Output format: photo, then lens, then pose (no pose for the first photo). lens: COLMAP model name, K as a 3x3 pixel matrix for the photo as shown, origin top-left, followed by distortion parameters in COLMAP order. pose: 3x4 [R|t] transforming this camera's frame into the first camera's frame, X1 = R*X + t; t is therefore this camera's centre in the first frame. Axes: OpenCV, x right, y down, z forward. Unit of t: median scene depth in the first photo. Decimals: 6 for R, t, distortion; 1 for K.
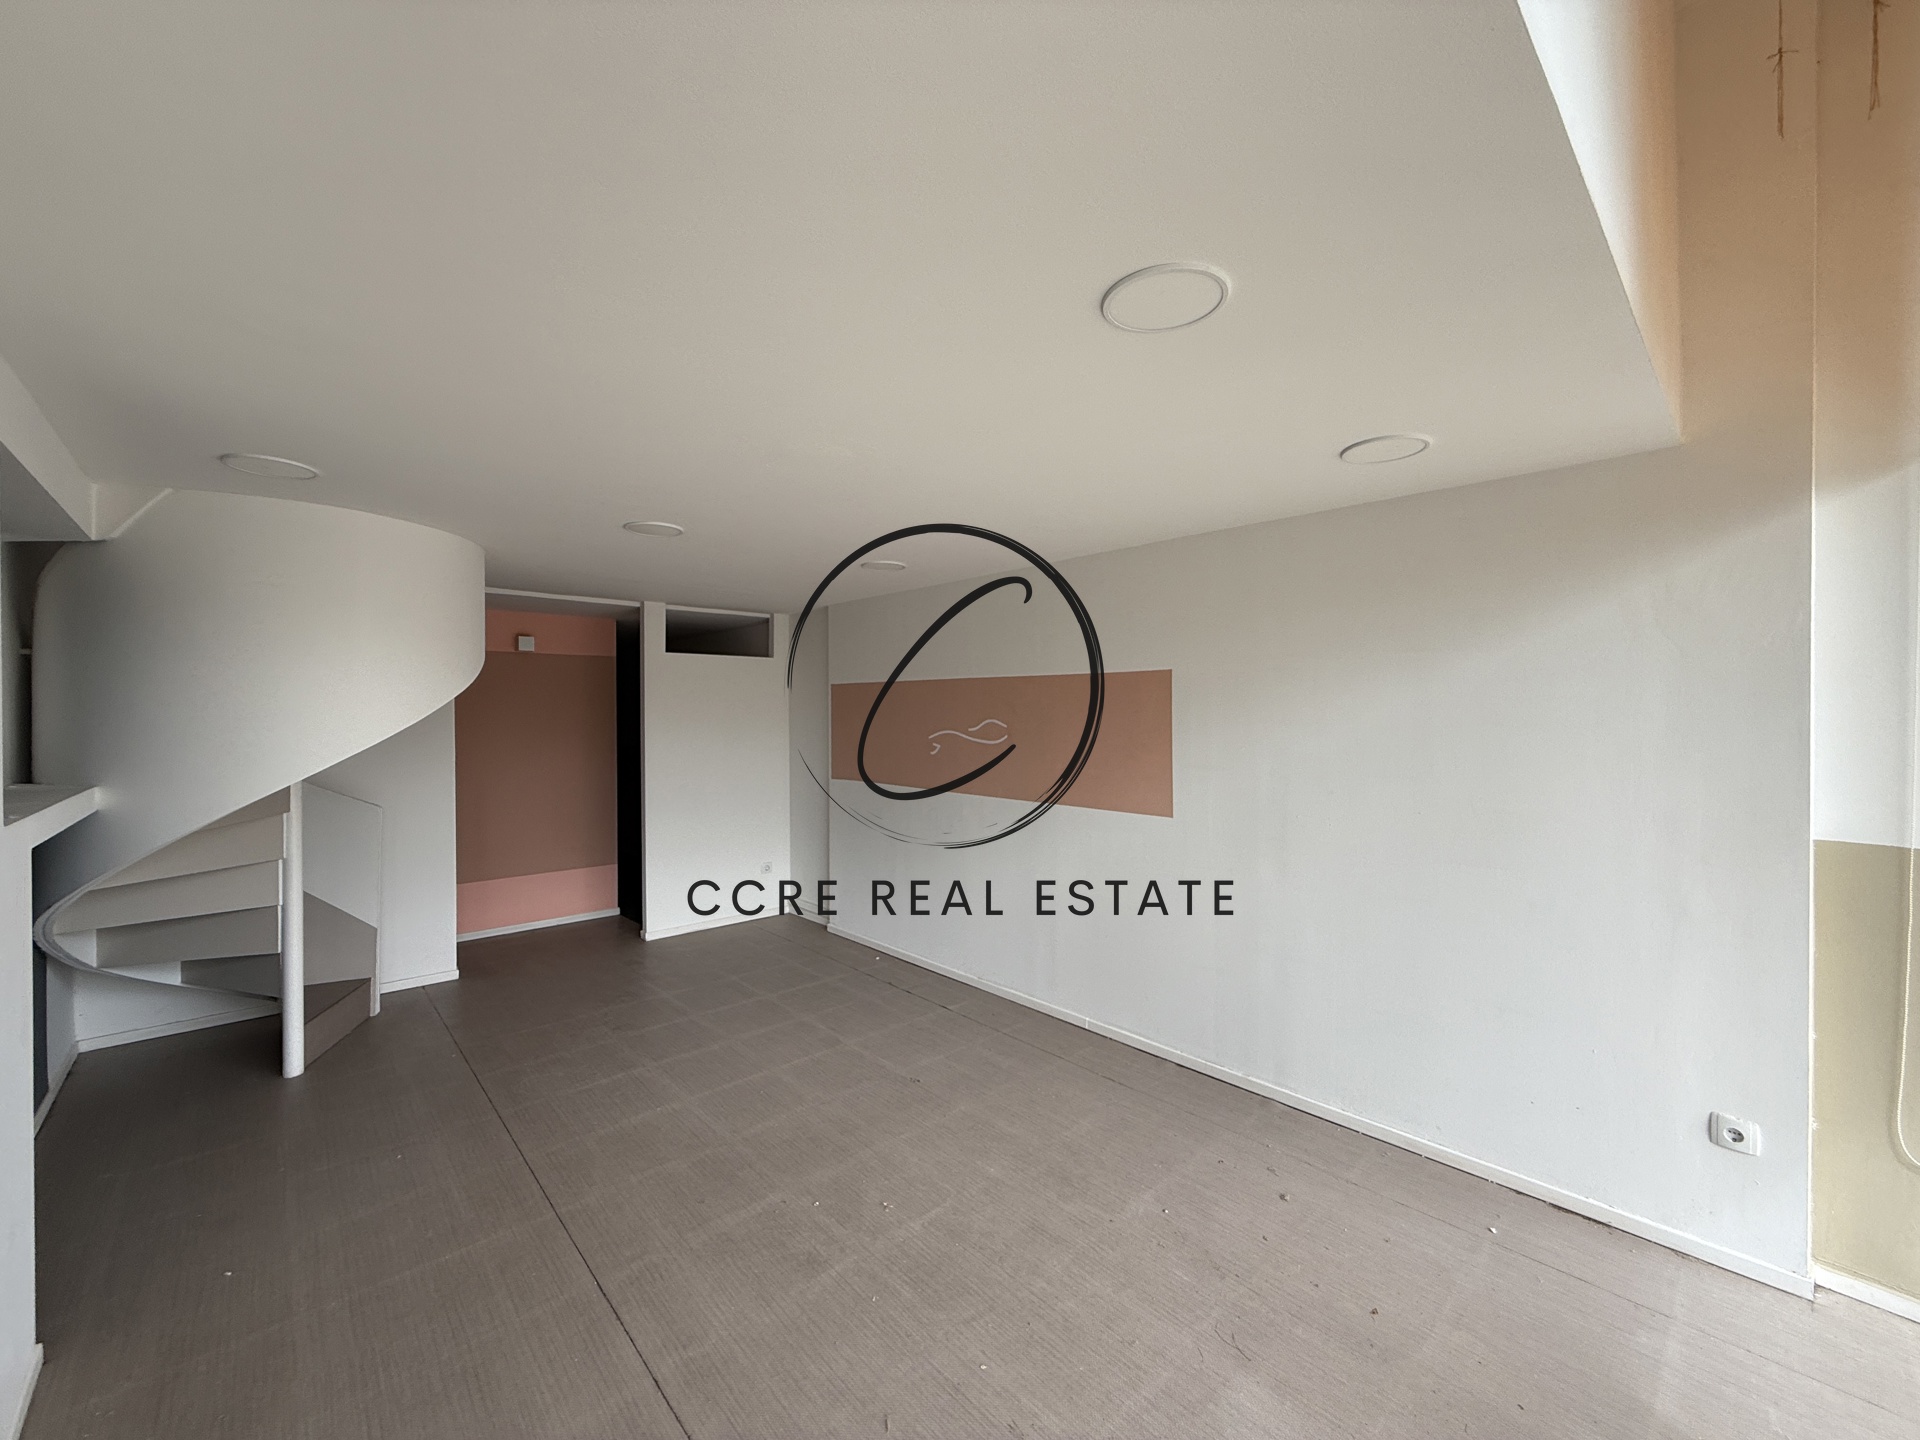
lens RADIAL K [[765.6, 0, 951.9], [0, 765.6, 718.5], [0, 0, 1]] dist [-0.001379, 0.000076]
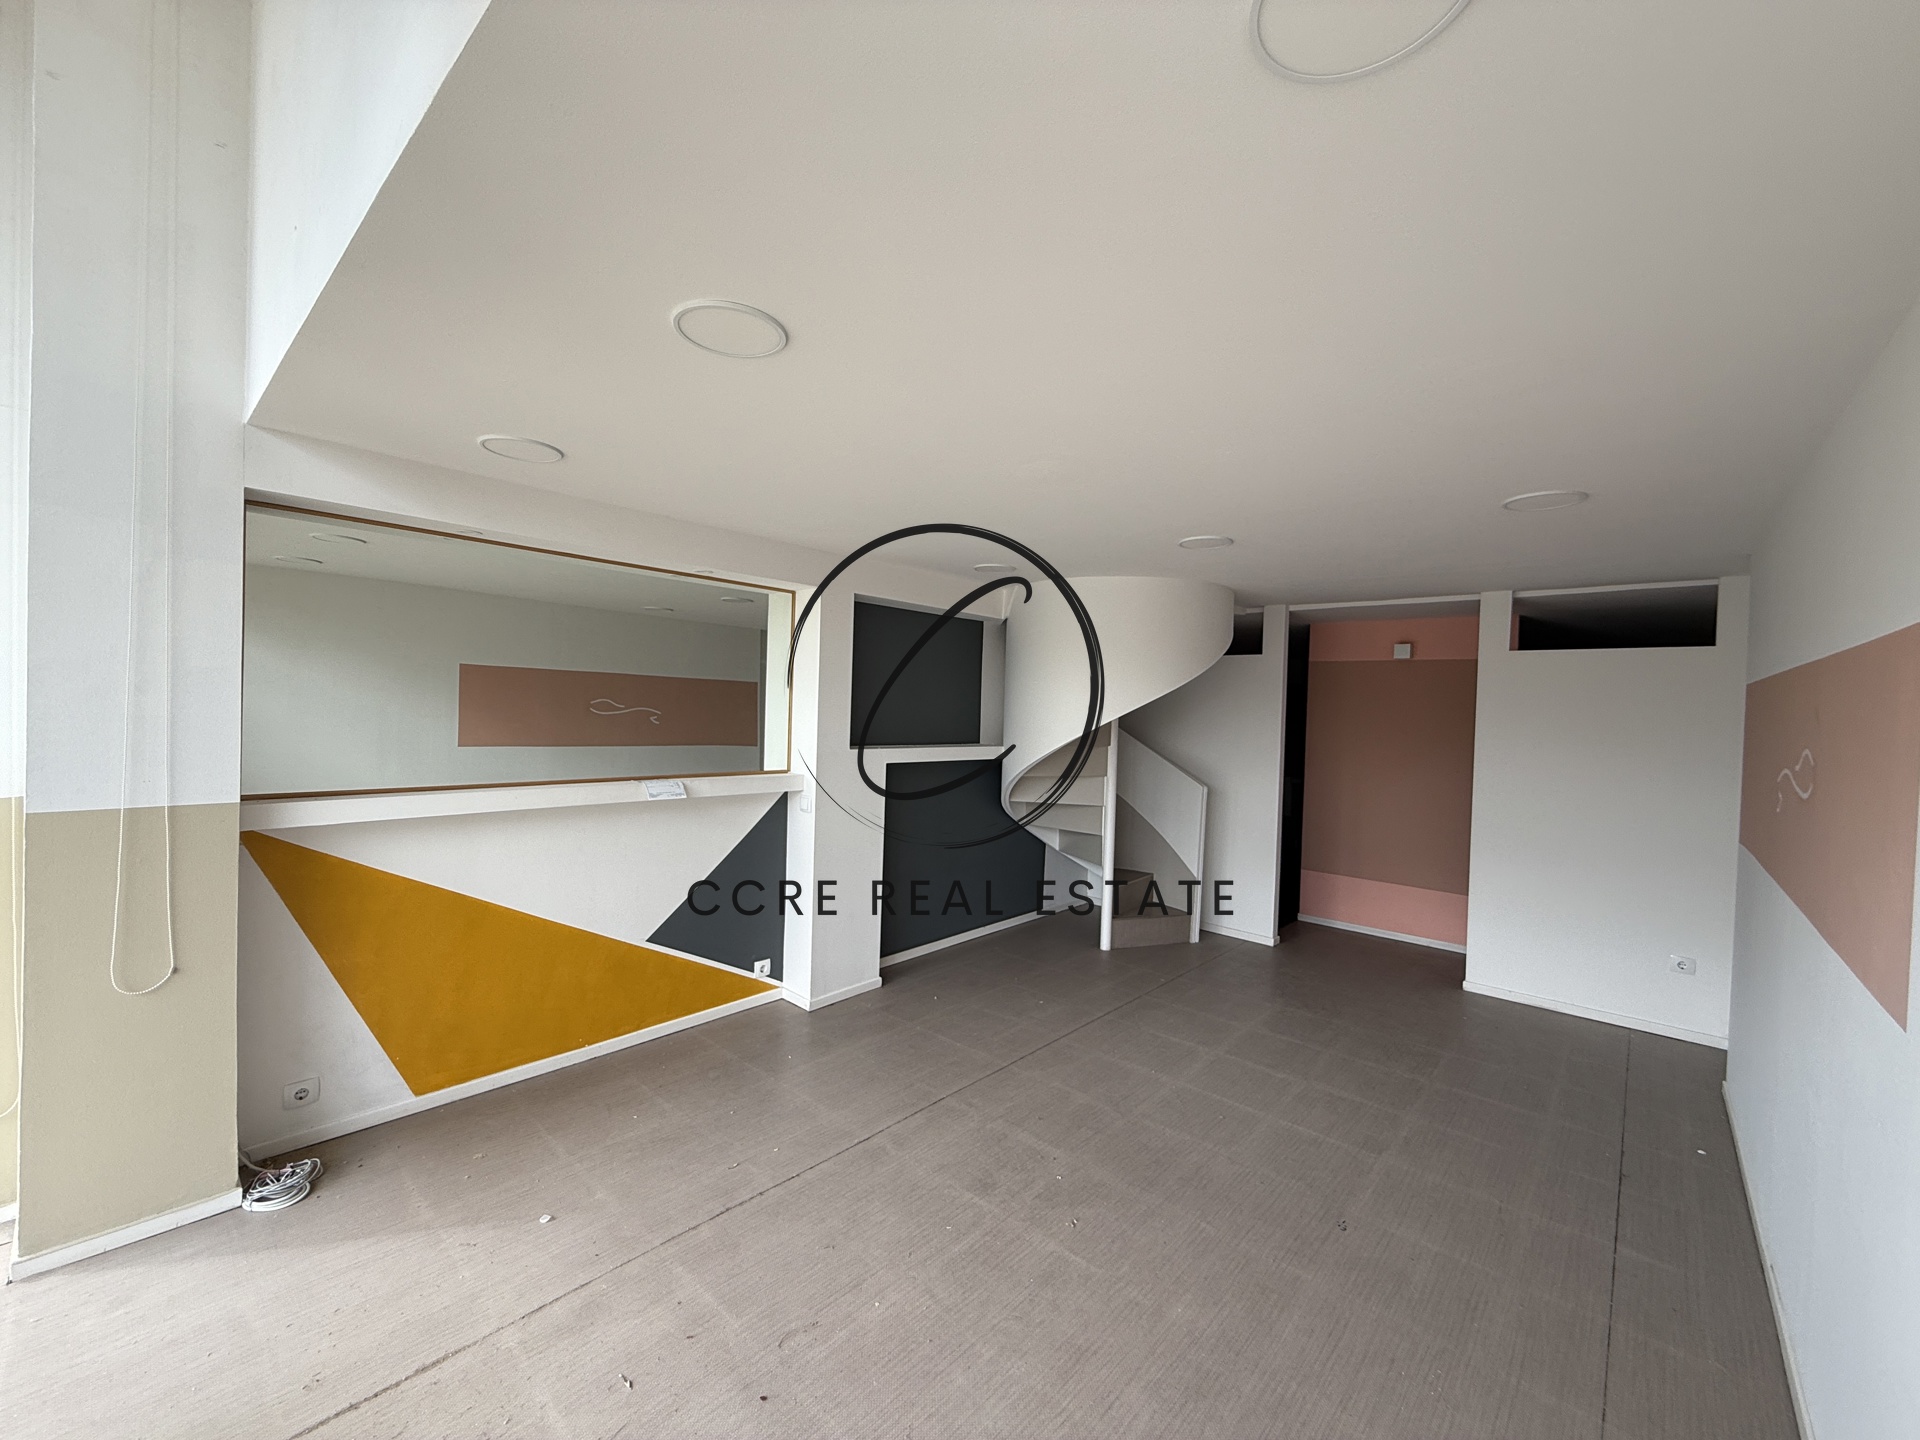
lens RADIAL K [[765.6, 0, 951.9], [0, 765.6, 718.5], [0, 0, 1]] dist [-0.001379, 0.000076]
pose [[0.095134, 0.019256, -0.995278, 0.626166], [-0.038930, 0.999120, 0.015609, -0.005128], [0.994703, 0.037262, 0.095800, 0.540603]]
